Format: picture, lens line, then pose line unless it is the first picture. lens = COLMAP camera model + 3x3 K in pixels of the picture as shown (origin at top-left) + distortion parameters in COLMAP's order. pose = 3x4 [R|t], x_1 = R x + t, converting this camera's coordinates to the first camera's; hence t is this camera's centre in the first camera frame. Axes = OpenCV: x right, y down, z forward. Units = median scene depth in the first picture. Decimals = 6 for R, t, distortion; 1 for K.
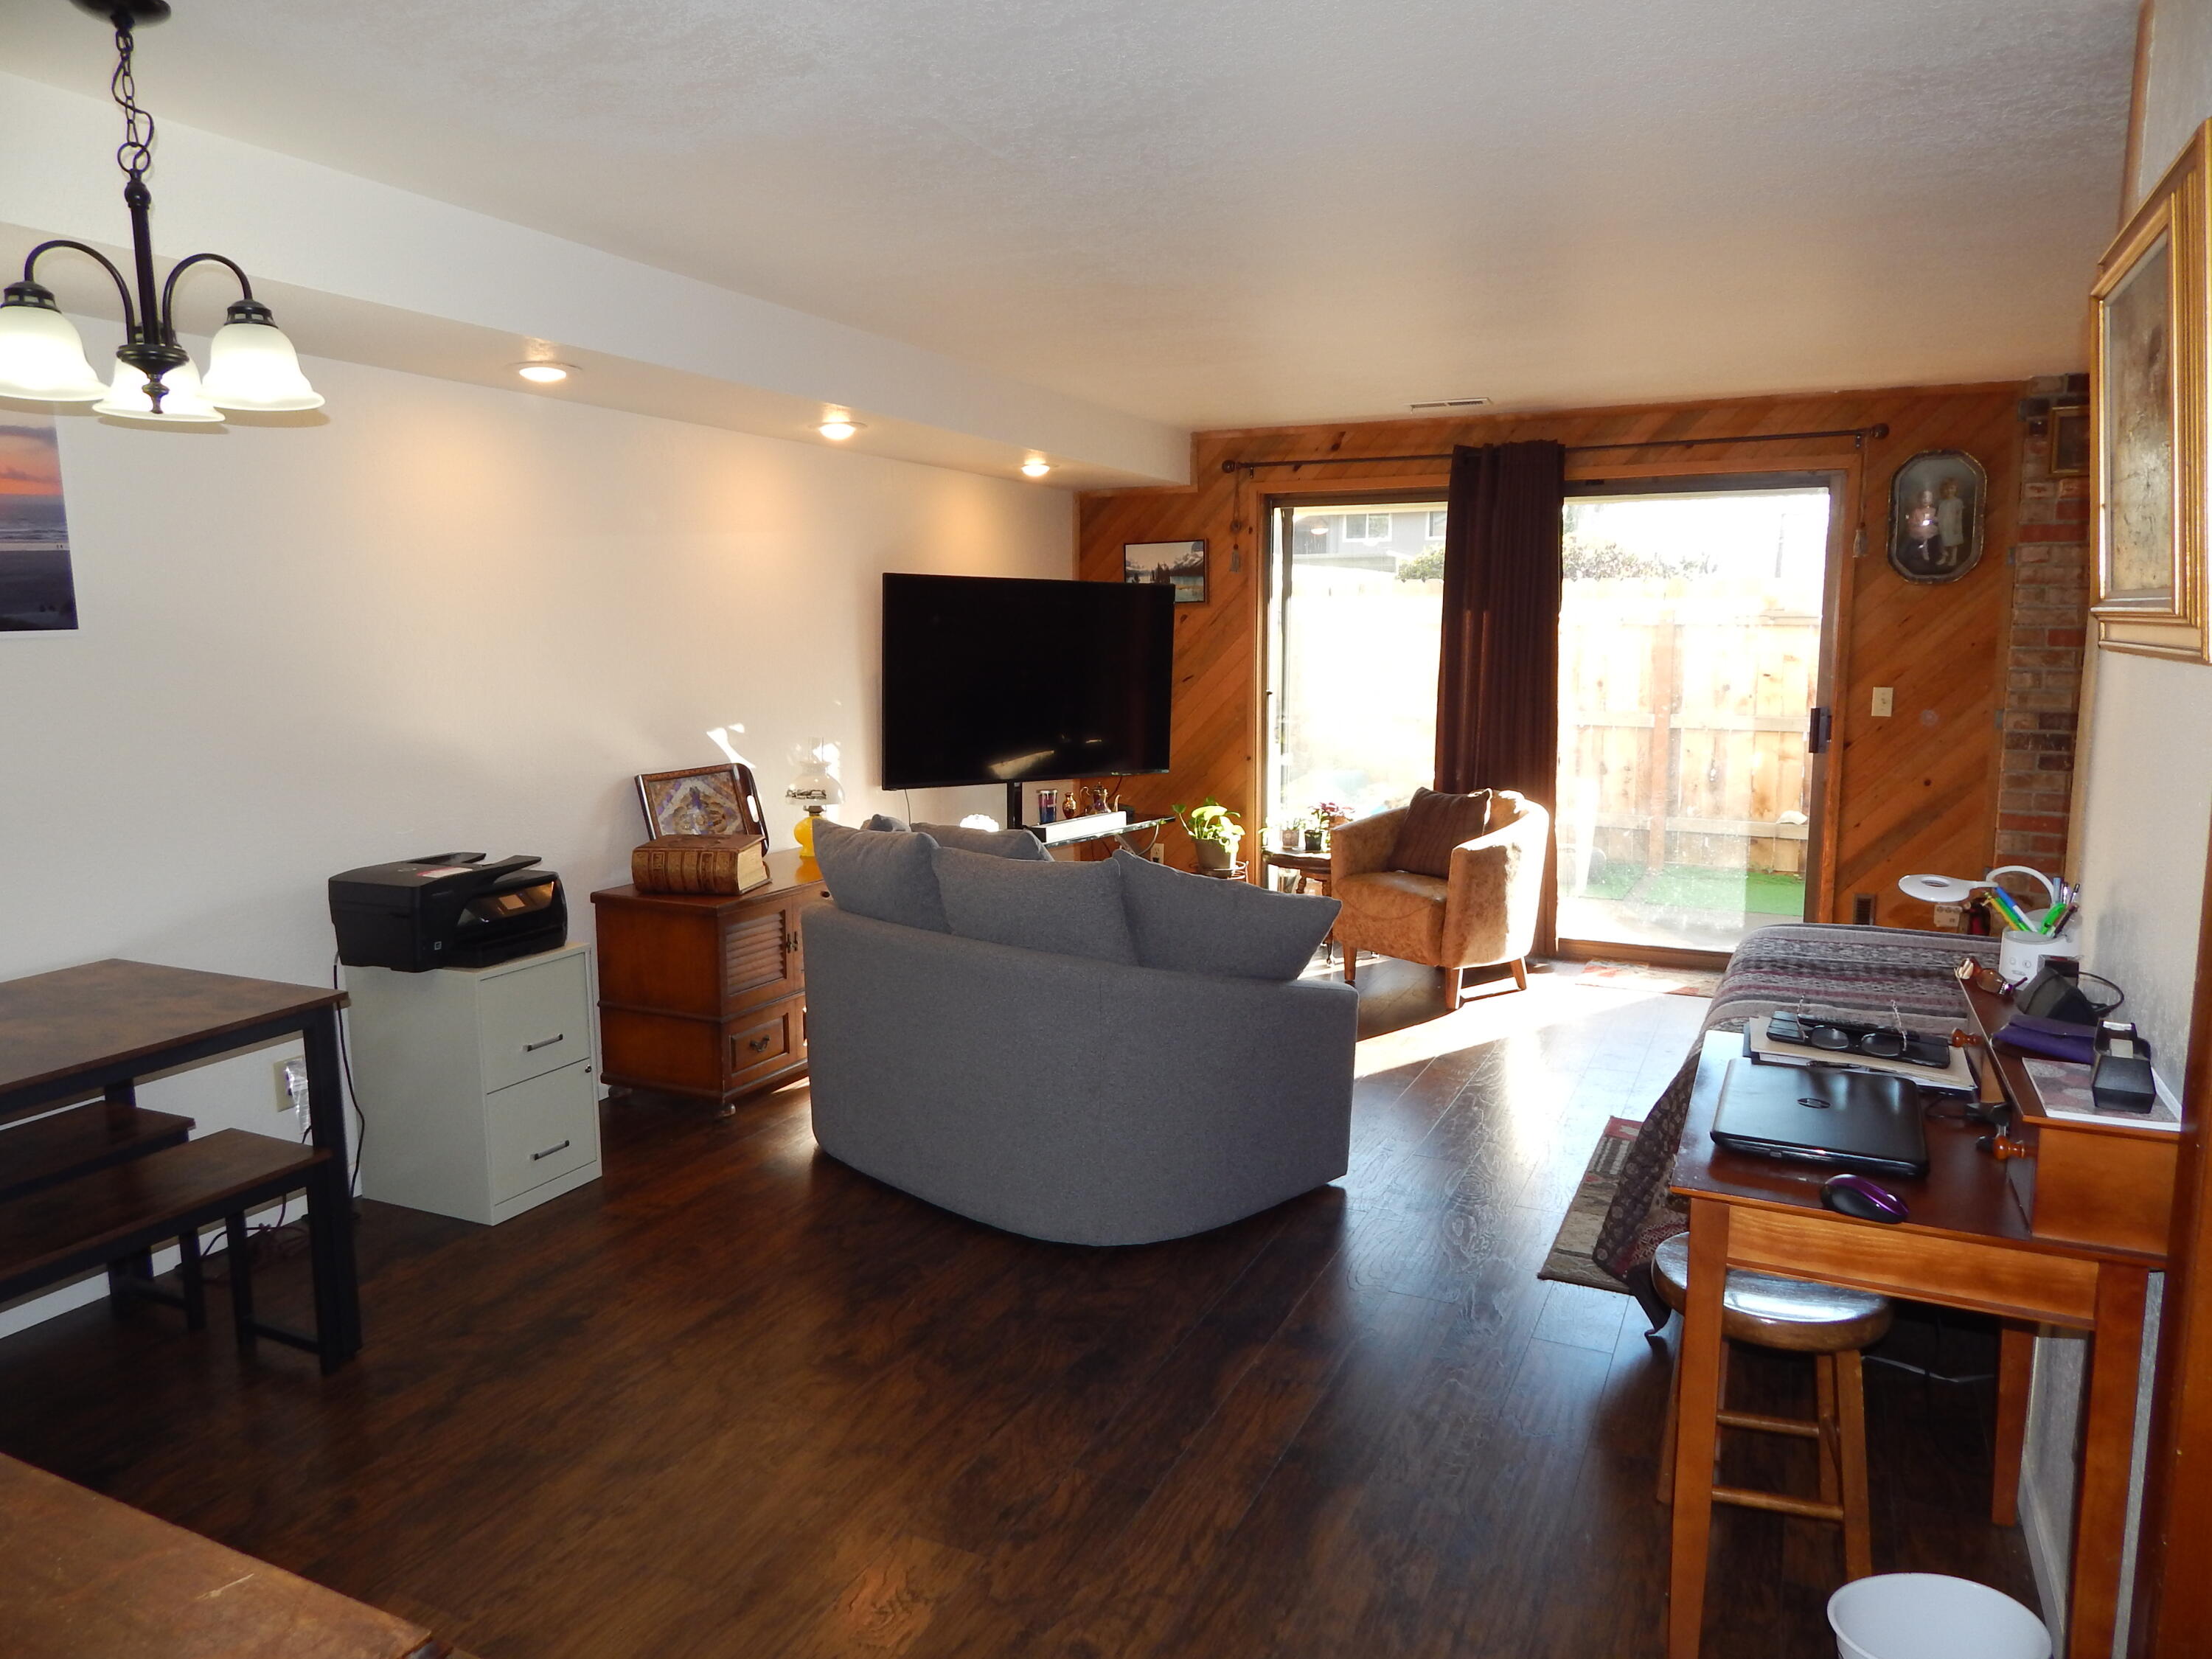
lens RADIAL K [[1472.7, 0, 1120.6], [0, 1472.7, 811.9], [0, 0, 1]] dist [0.002299, 0.002763]
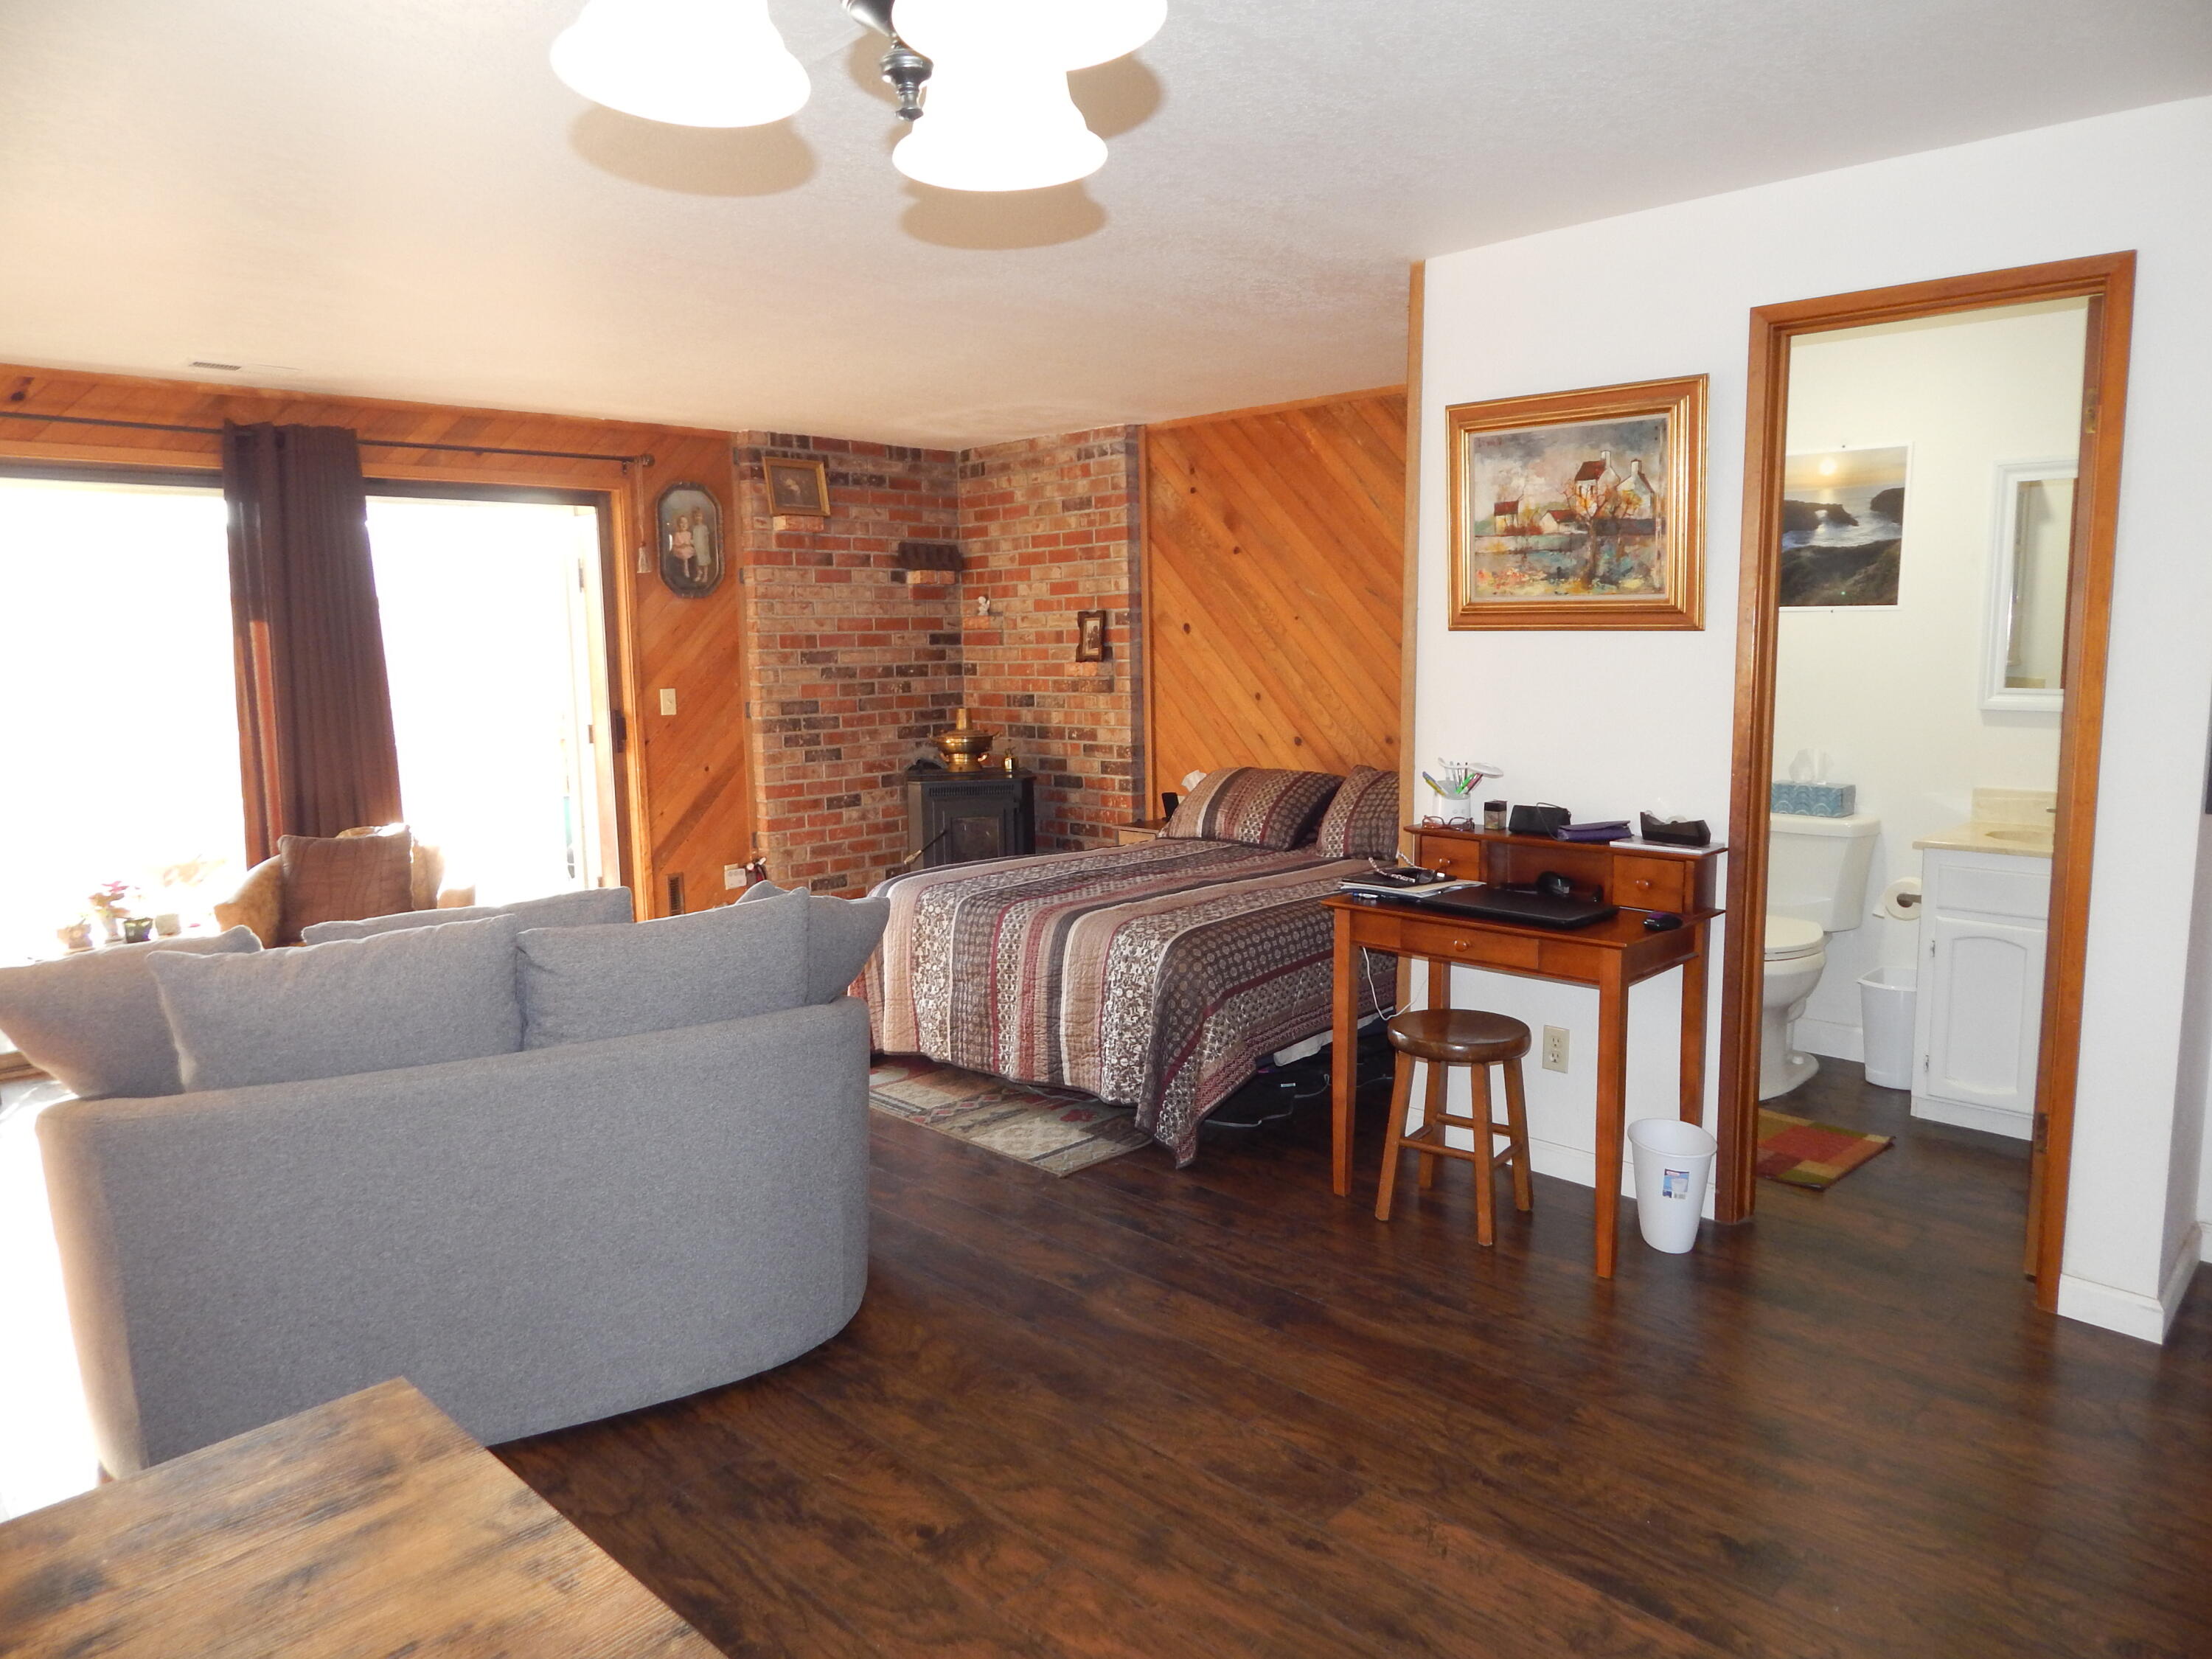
lens RADIAL K [[1472.7, 0, 1120.6], [0, 1472.7, 811.9], [0, 0, 1]] dist [0.002299, 0.002763]
pose [[0.334249, -0.121005, 0.934685, -0.444600], [0.134055, 0.987745, 0.079935, -0.036058], [-0.932902, 0.098581, 0.346374, 0.304661]]
